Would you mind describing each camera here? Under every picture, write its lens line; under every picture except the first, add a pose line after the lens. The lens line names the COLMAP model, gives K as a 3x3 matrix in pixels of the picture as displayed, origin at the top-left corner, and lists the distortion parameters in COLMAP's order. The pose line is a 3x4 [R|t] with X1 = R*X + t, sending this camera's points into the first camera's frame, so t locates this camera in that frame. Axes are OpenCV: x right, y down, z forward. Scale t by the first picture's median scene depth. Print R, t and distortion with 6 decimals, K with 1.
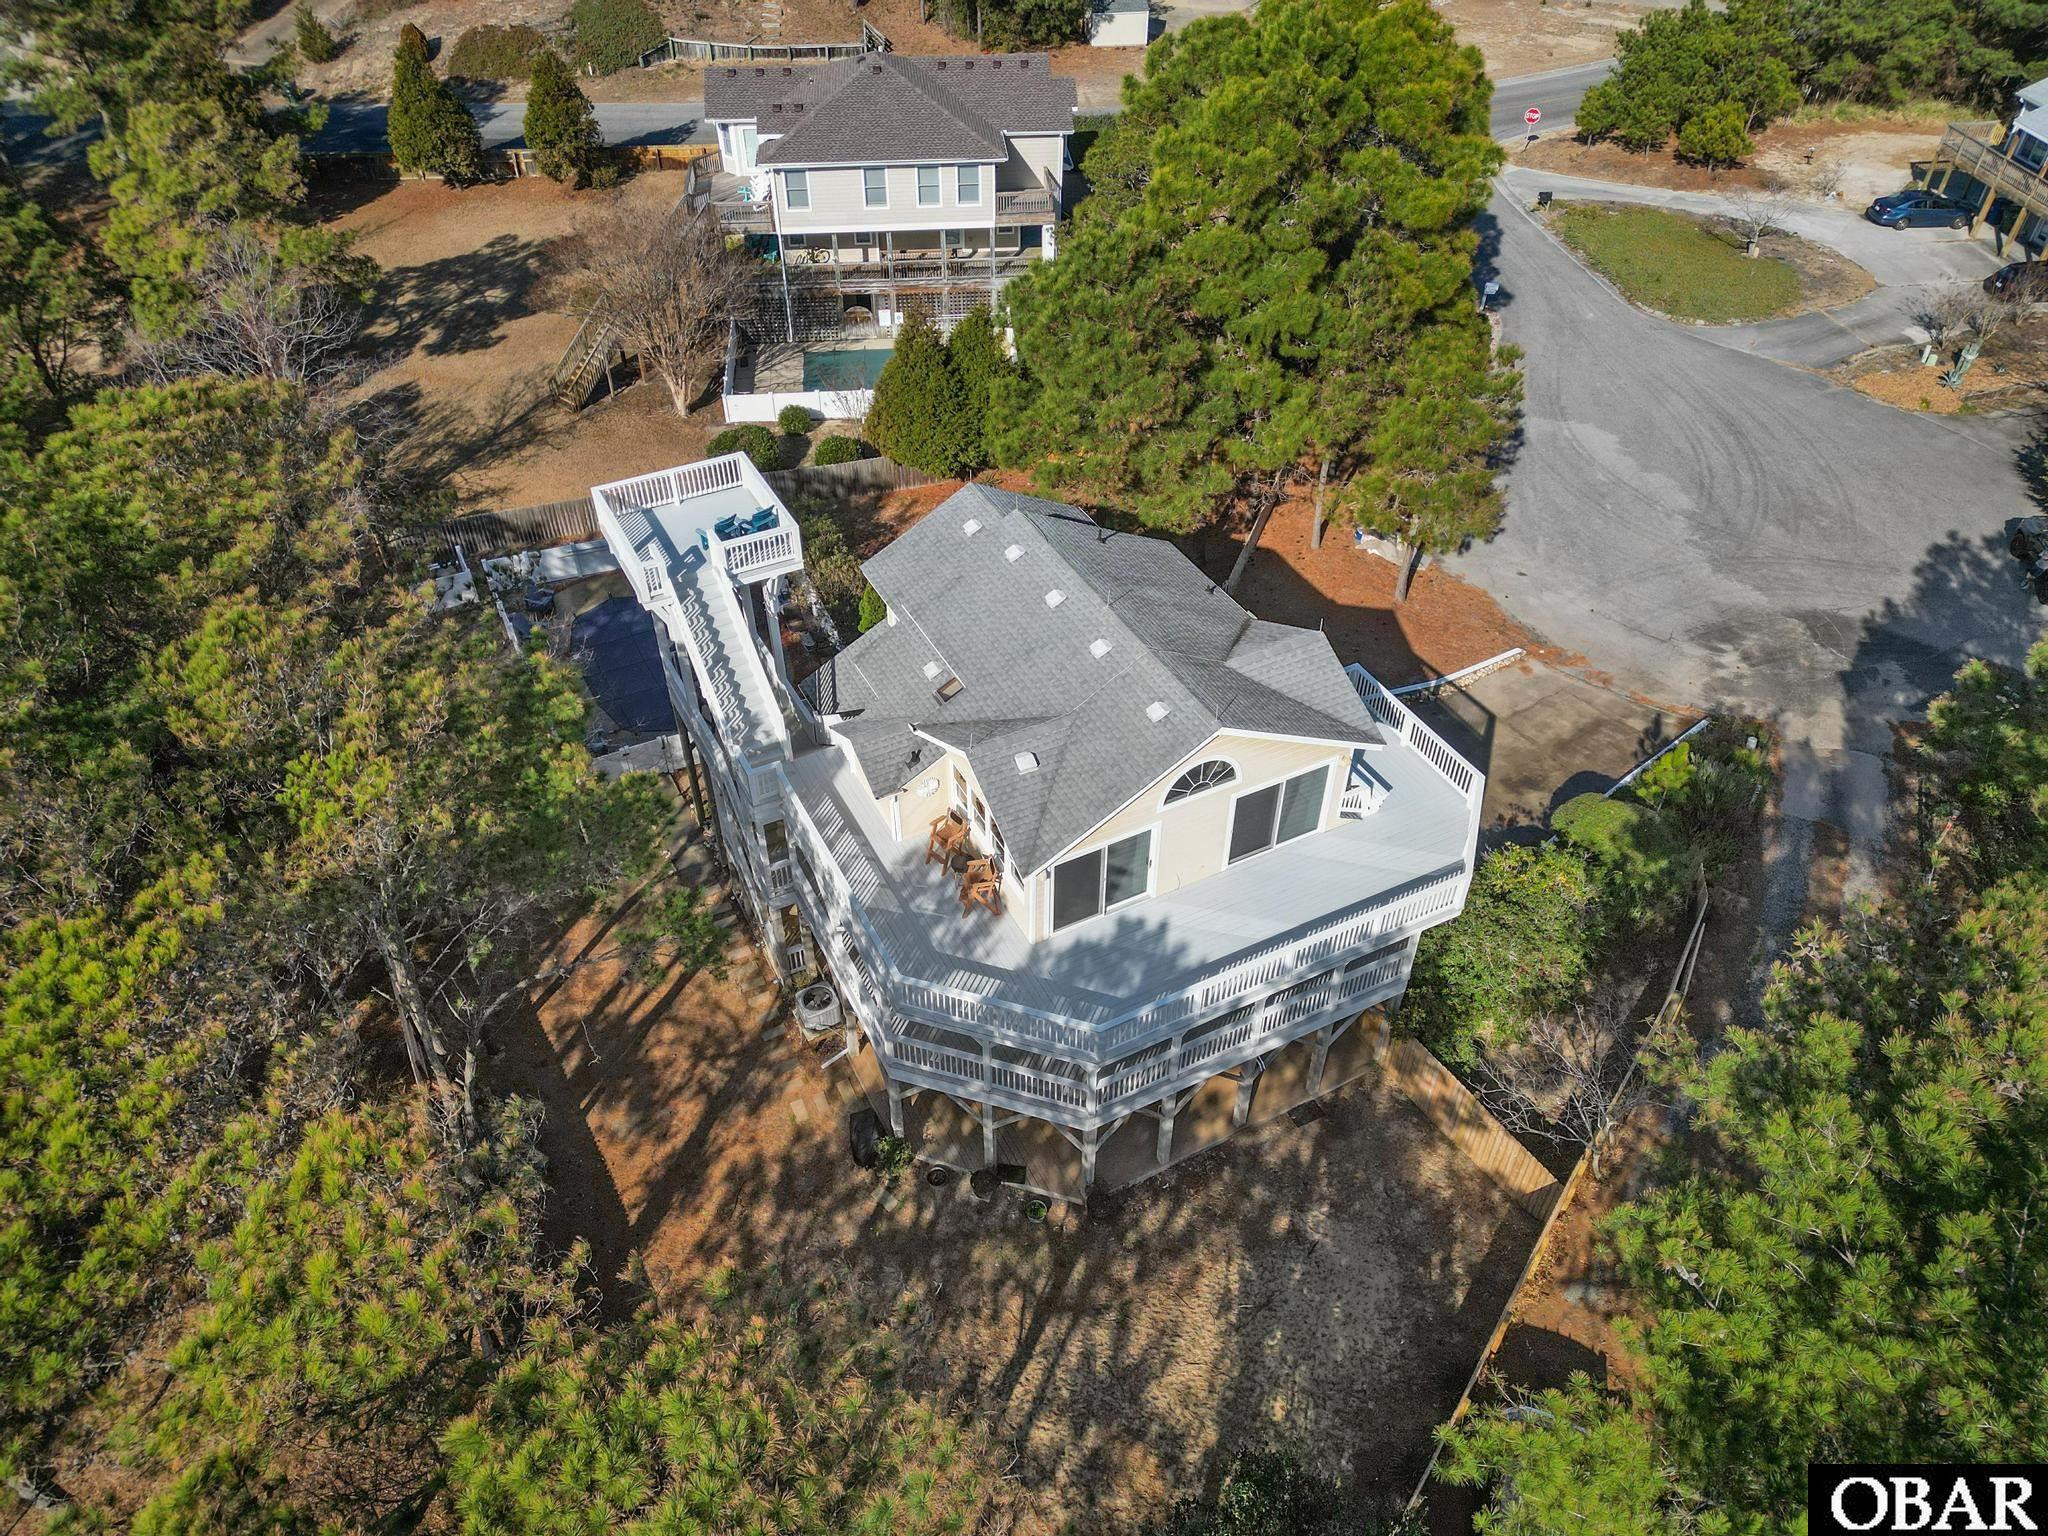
lens RADIAL K [[1453.7, 0, 1038.8], [0, 1453.7, 753.3], [0, 0, 1]] dist [0.054000, -0.040923]
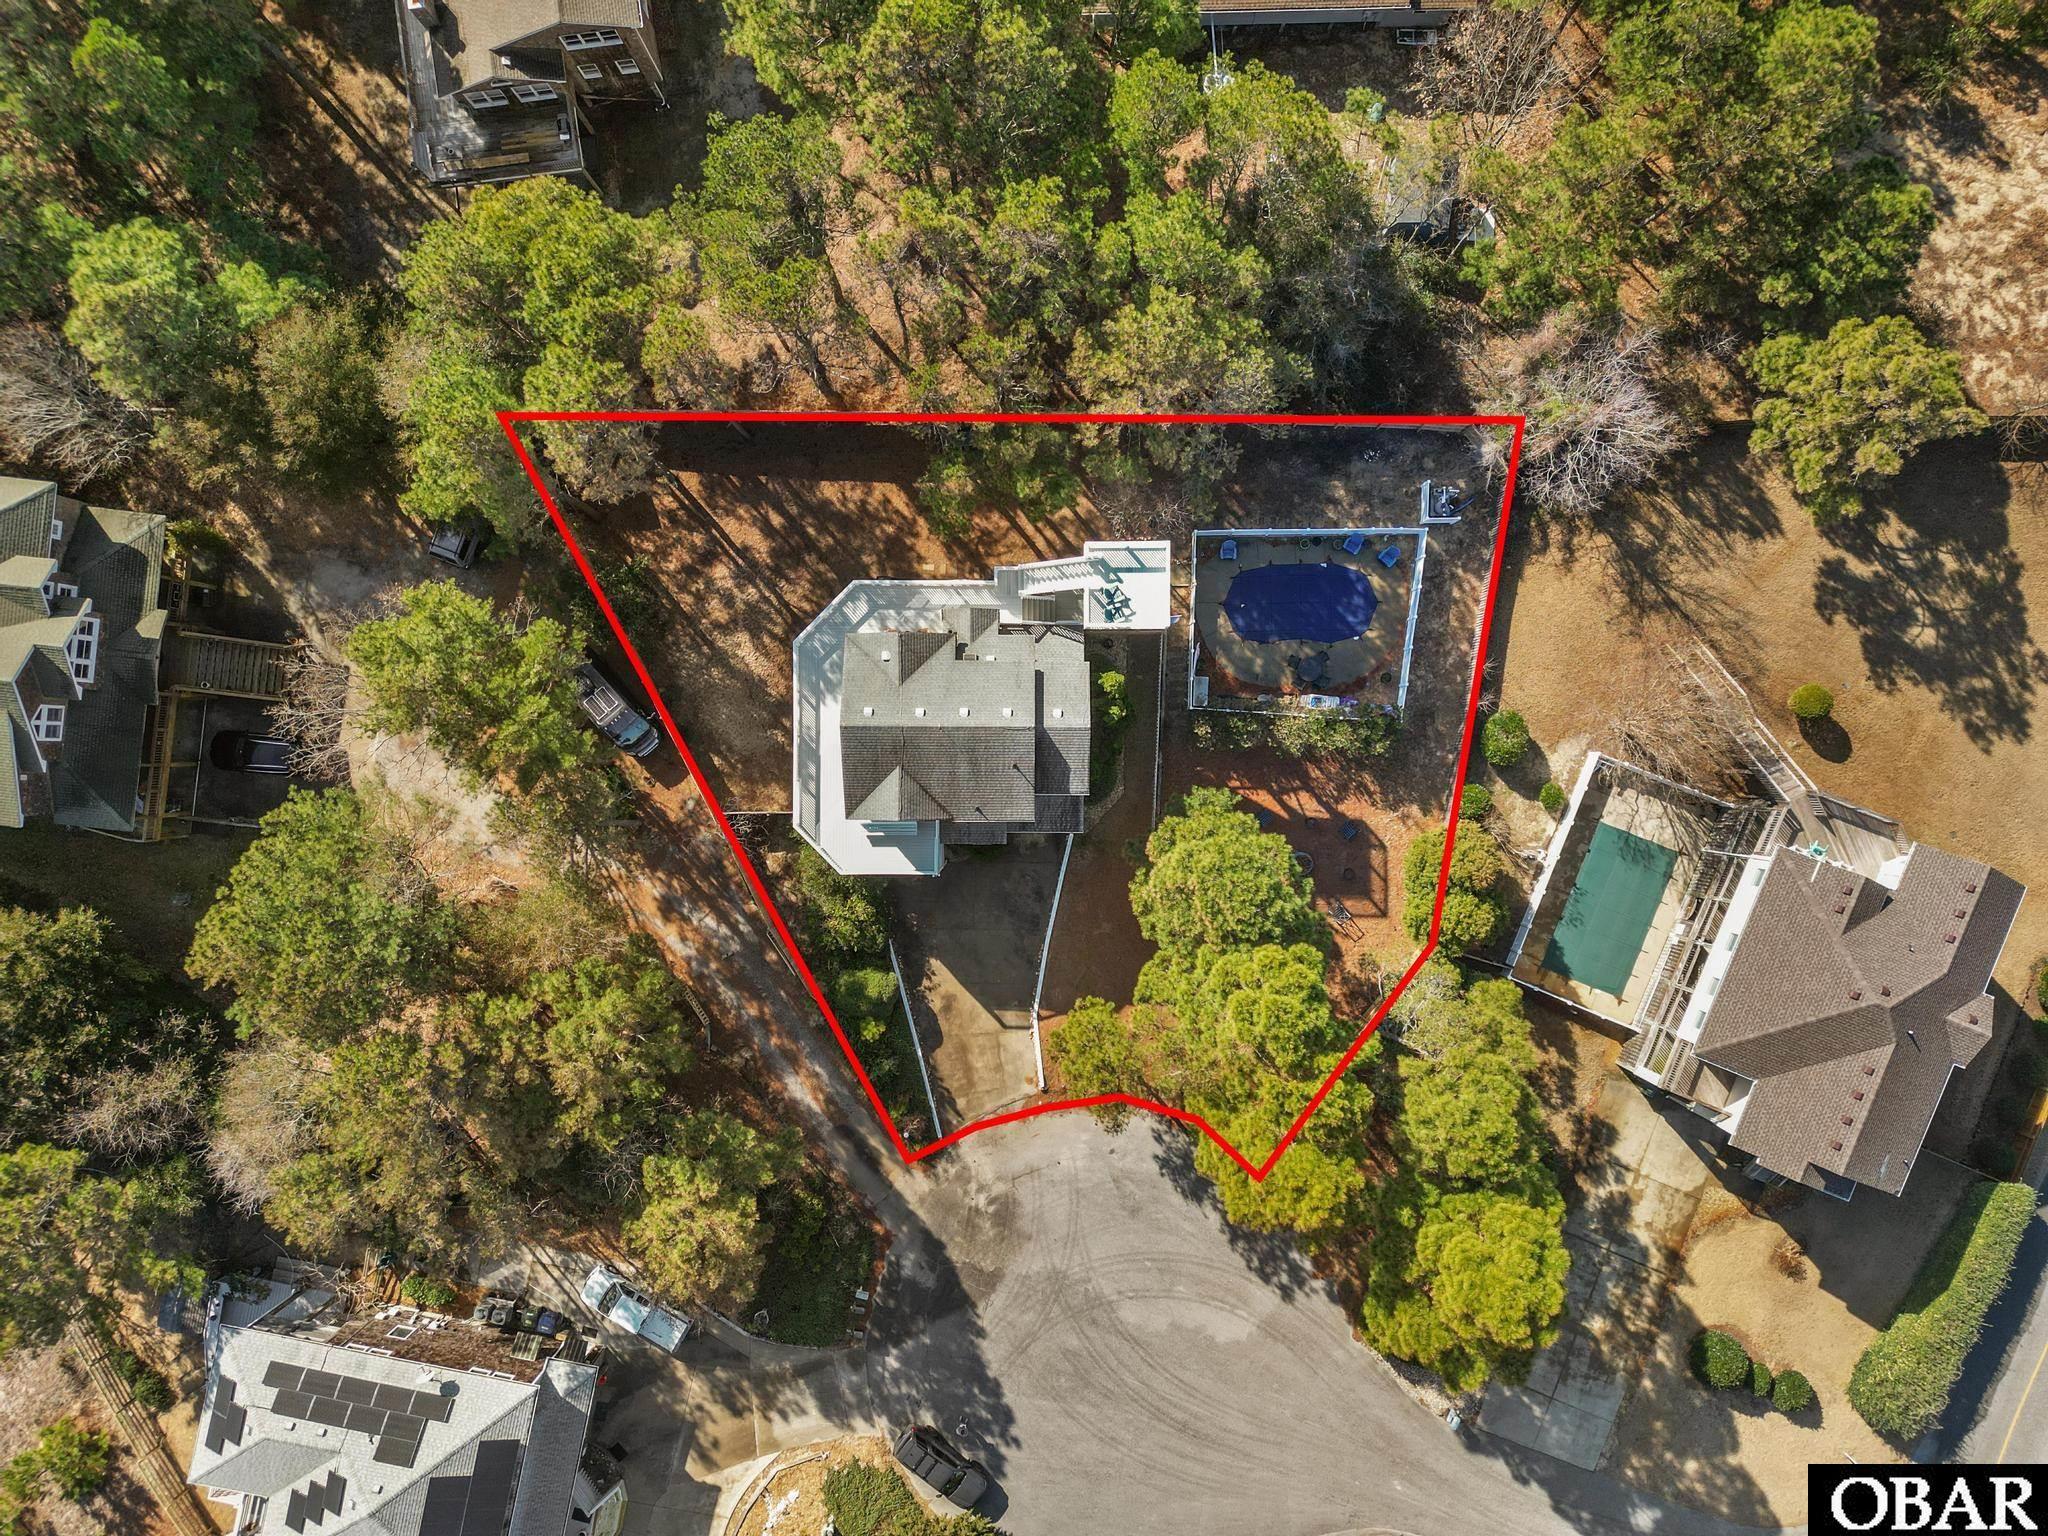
lens RADIAL K [[1453.7, 0, 1029.9], [0, 1453.7, 758.6], [0, 0, 1]] dist [0.054000, -0.040923]
pose [[-0.464037, 0.885670, 0.016043, -0.003687], [-0.573987, -0.314430, 0.756091, -1.077569], [0.674692, 0.341645, 0.654270, -0.168589]]
